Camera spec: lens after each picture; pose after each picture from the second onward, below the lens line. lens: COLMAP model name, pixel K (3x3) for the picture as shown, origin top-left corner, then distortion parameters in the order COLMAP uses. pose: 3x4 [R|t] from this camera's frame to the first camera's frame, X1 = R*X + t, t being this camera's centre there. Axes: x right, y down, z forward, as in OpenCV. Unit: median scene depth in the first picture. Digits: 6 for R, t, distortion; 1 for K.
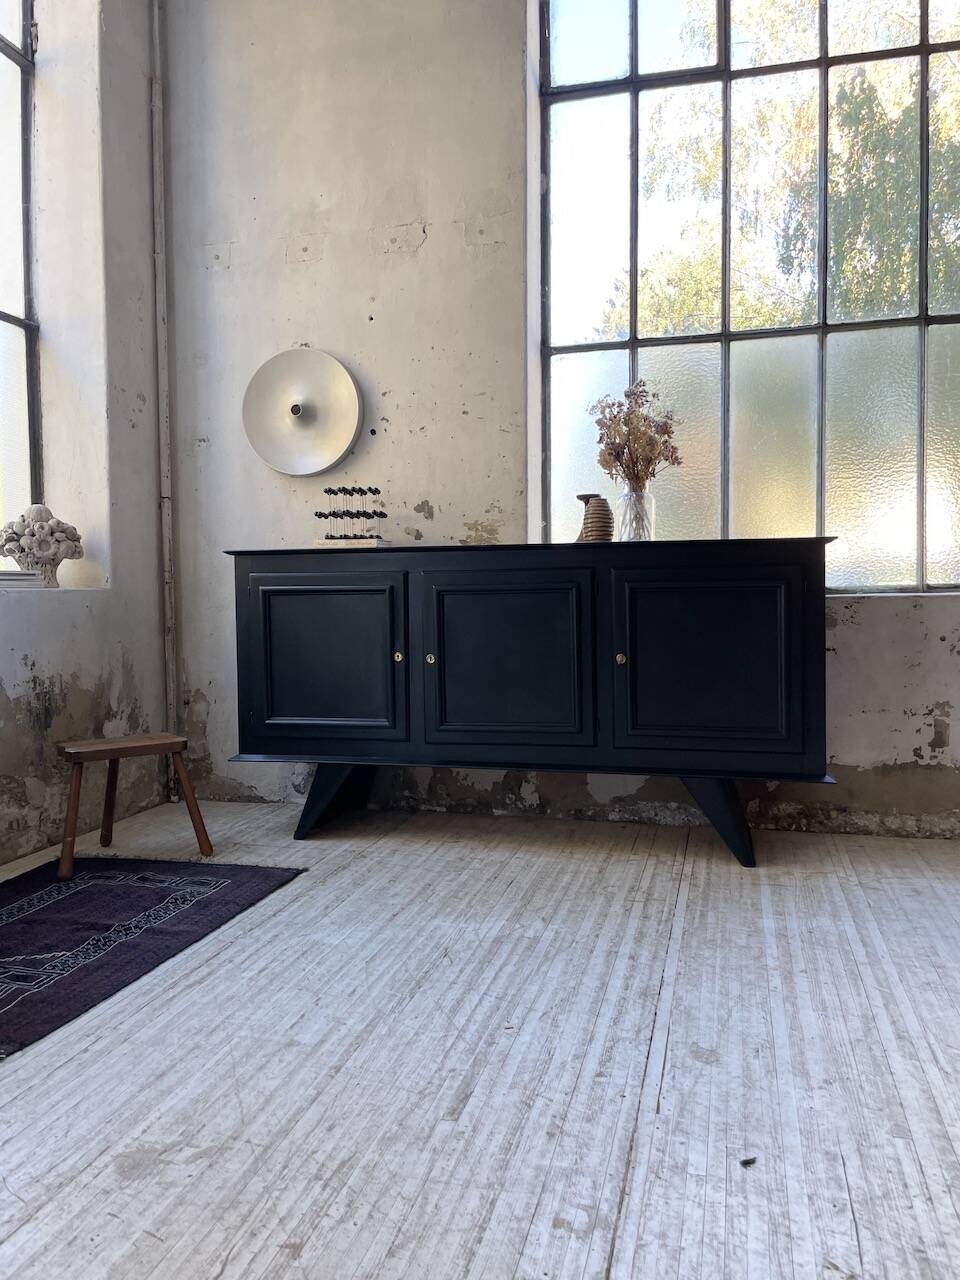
lens RADIAL K [[972.8, 0, 482.9], [0, 972.8, 627.0], [0, 0, 1]] dist [0.087951, -0.117179]
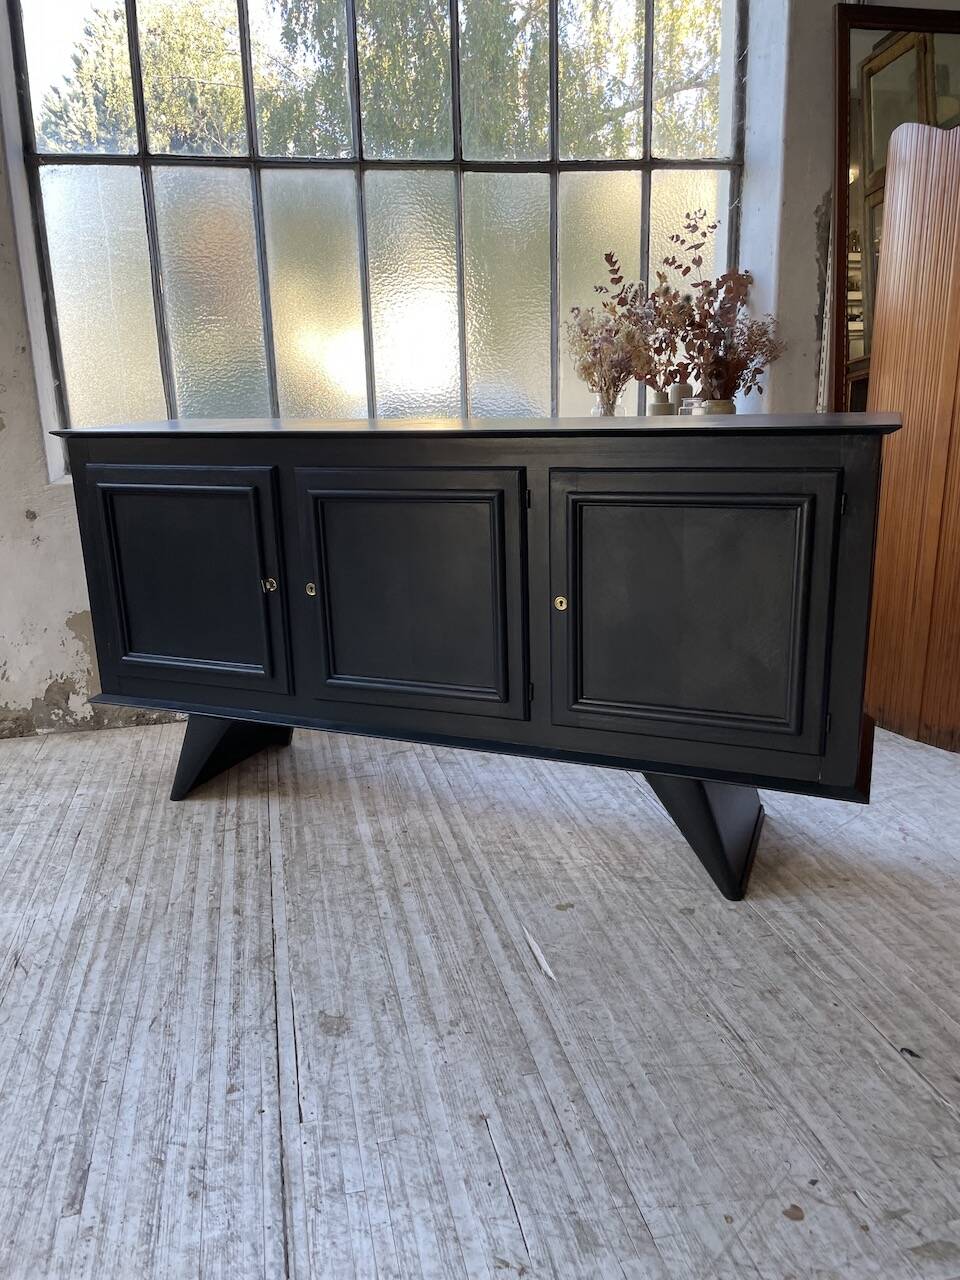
lens RADIAL K [[976.4, 0, 471.5], [0, 976.4, 625.8], [0, 0, 1]] dist [0.082462, -0.111842]
pose [[0.892559, -0.125848, 0.433013, -0.017008], [0.034808, 0.976630, 0.212092, -0.097232], [-0.449584, -0.174233, 0.876080, 0.097717]]
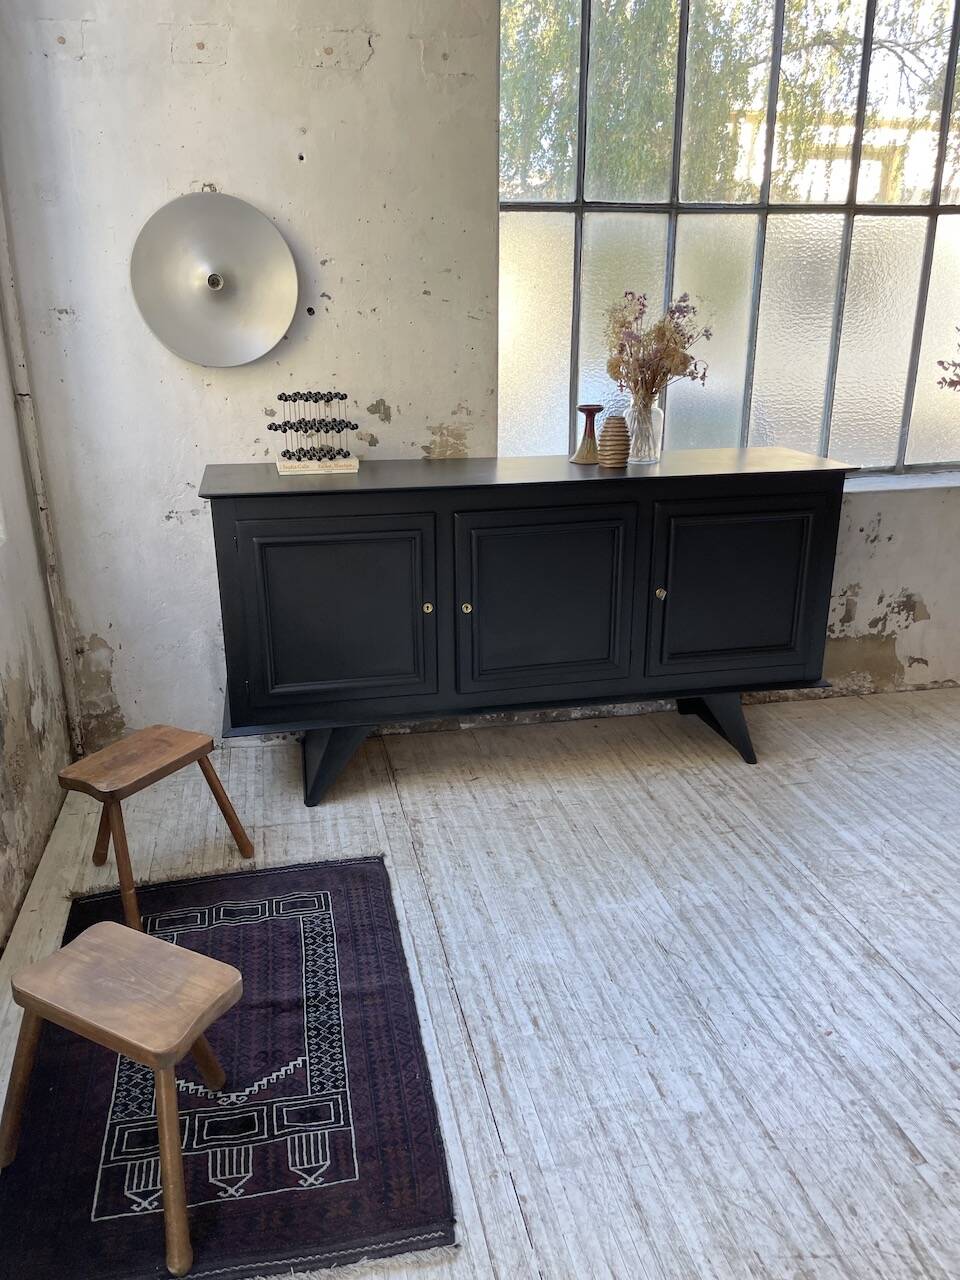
lens RADIAL K [[972.8, 0, 467.9], [0, 972.8, 644.4], [0, 0, 1]] dist [0.087951, -0.117179]
pose [[0.899135, -0.135617, 0.416129, -0.495601], [0.011946, 0.958032, 0.286413, -0.222226], [-0.437508, -0.252552, 0.863020, 0.224294]]
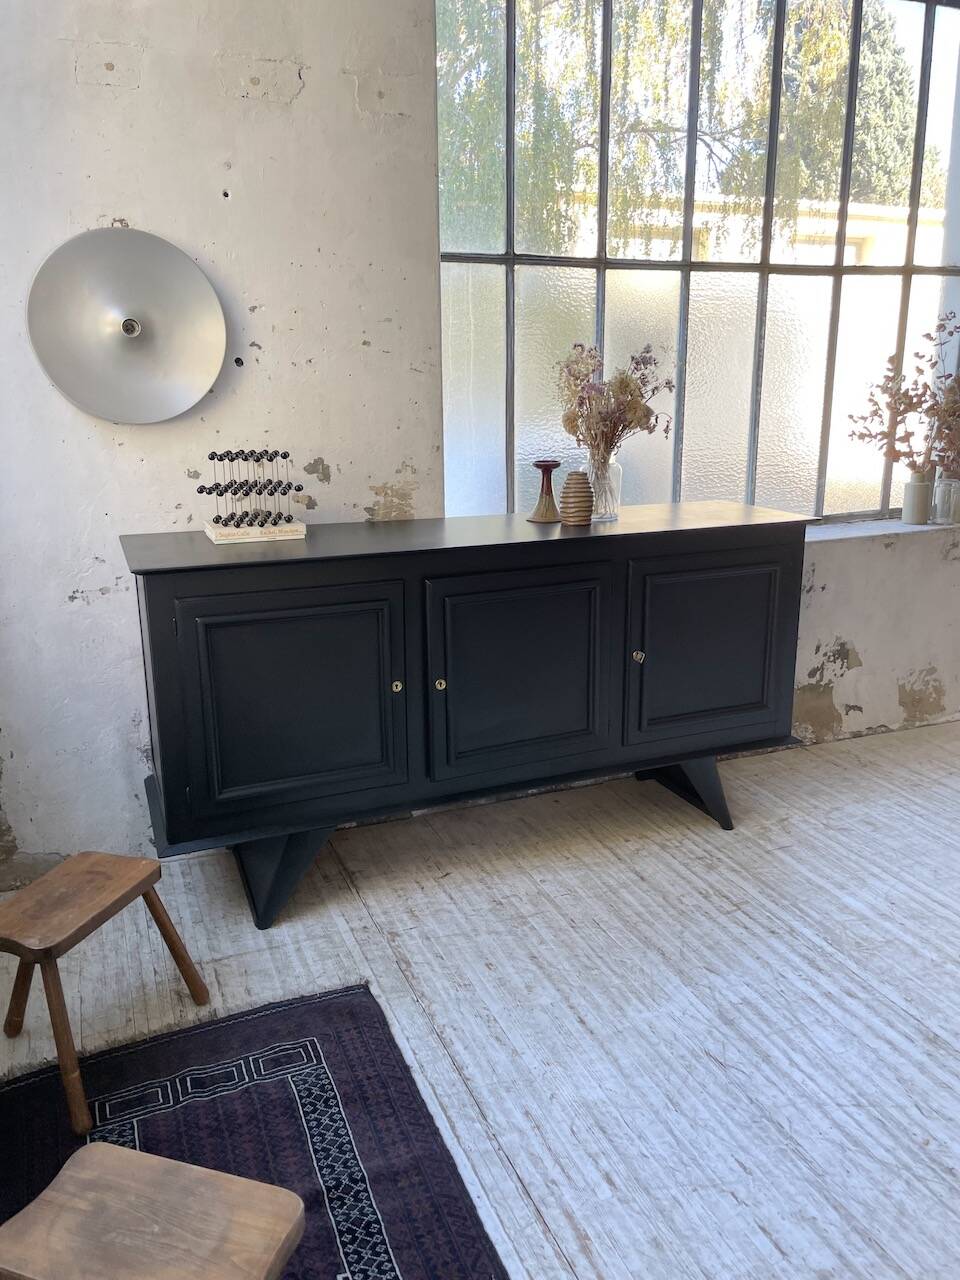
lens RADIAL K [[972.8, 0, 485.7], [0, 972.8, 626.0], [0, 0, 1]] dist [0.087951, -0.117179]
pose [[0.798435, -0.143505, 0.584729, -0.558906], [0.019416, 0.976812, 0.213219, -0.213296], [-0.601768, -0.158888, 0.782707, 0.385933]]
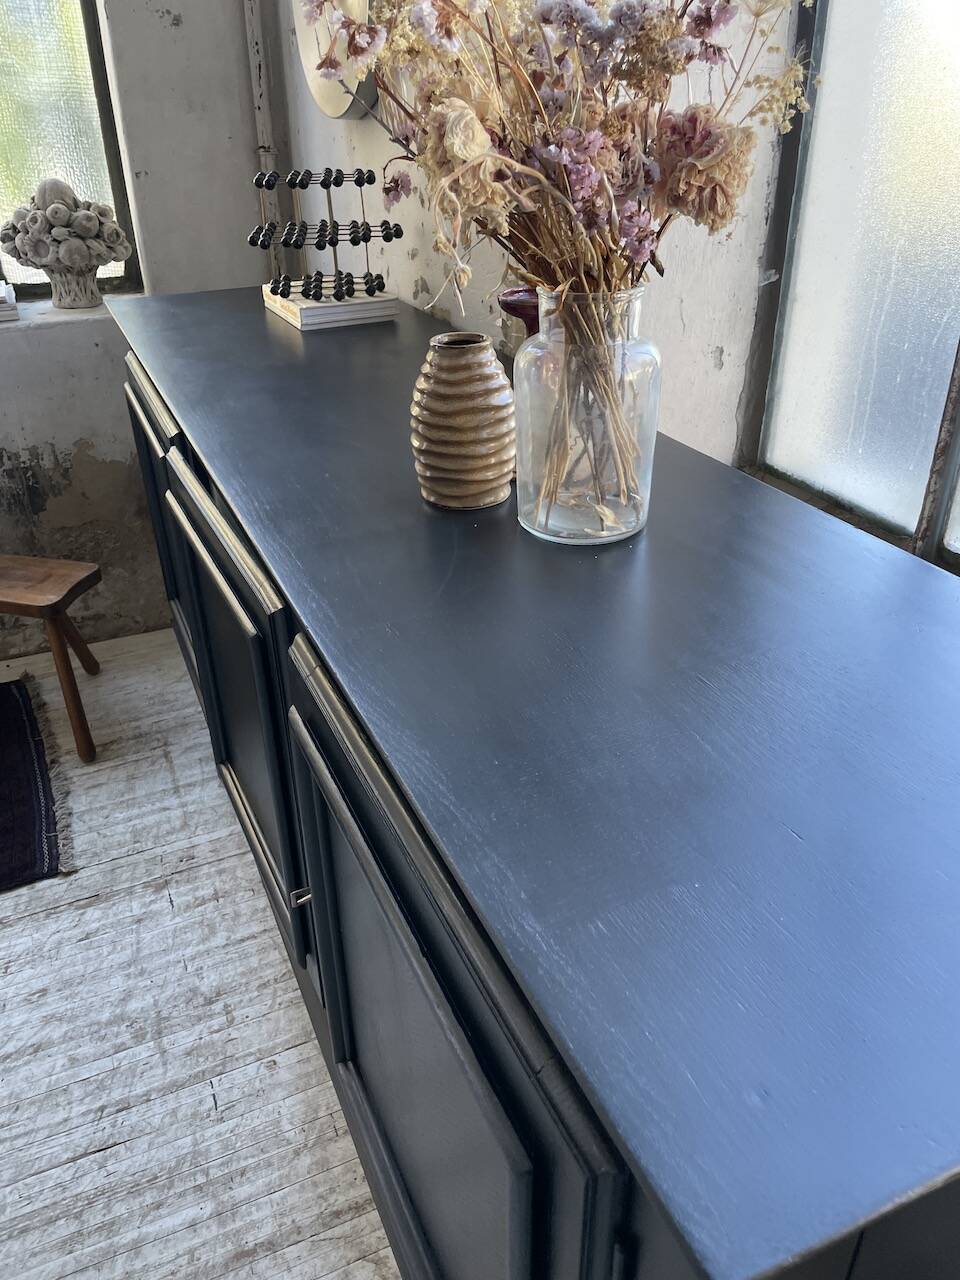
lens RADIAL K [[976.4, 0, 490.8], [0, 976.4, 631.2], [0, 0, 1]] dist [0.082462, -0.111842]
pose [[0.626083, 0.379933, -0.680934, 0.402192], [-0.023925, 0.882214, 0.470241, -0.219450], [0.779389, -0.278119, 0.561429, 0.949140]]
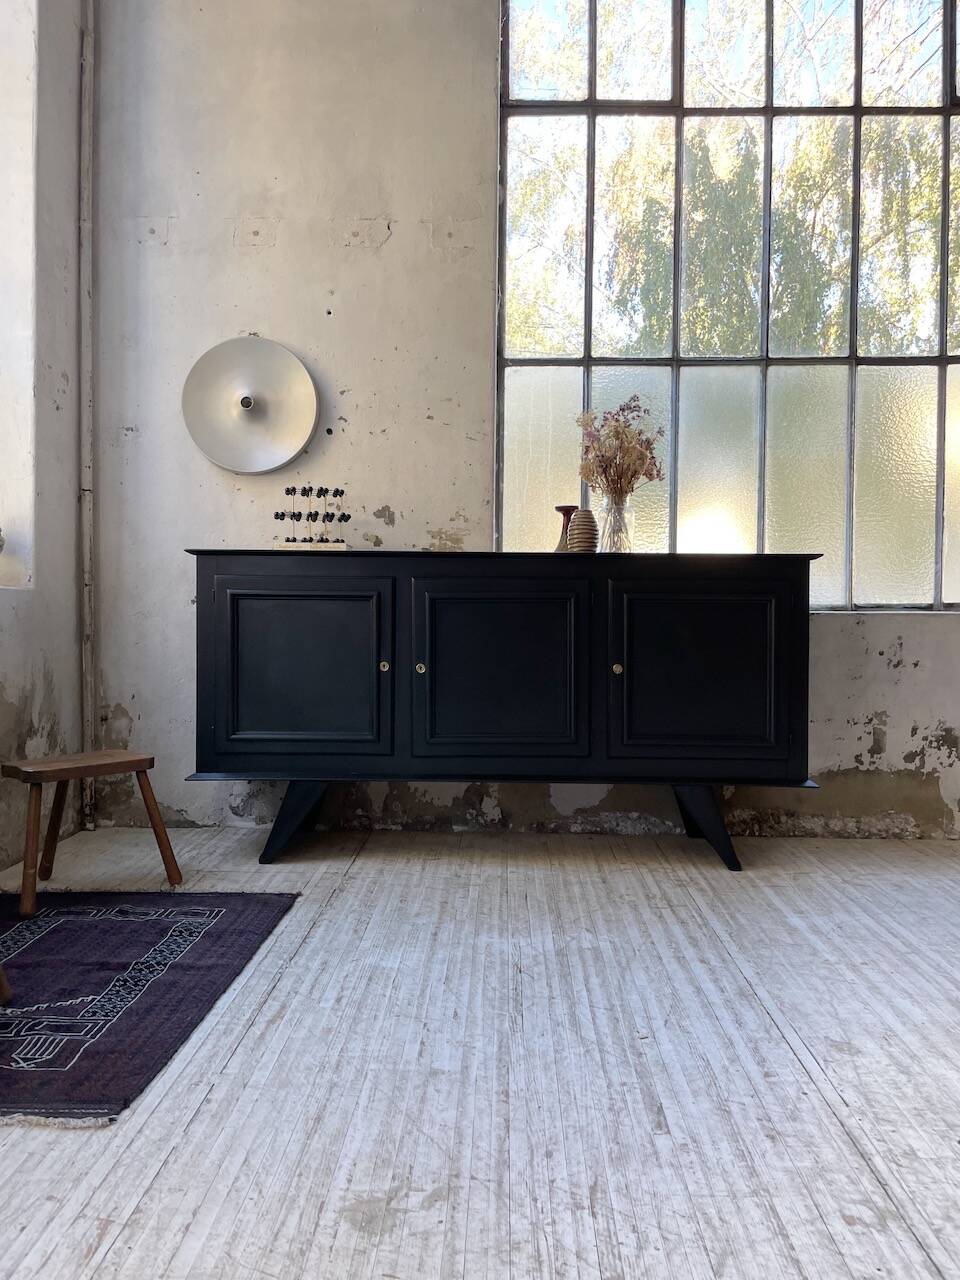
lens RADIAL K [[972.8, 0, 490.7], [0, 972.8, 637.1], [0, 0, 1]] dist [0.087951, -0.117179]
pose [[0.972545, 0.013678, 0.232313, -0.237145], [-0.010096, 0.999811, -0.016601, 0.019276], [-0.232496, 0.013800, 0.972499, 0.054667]]
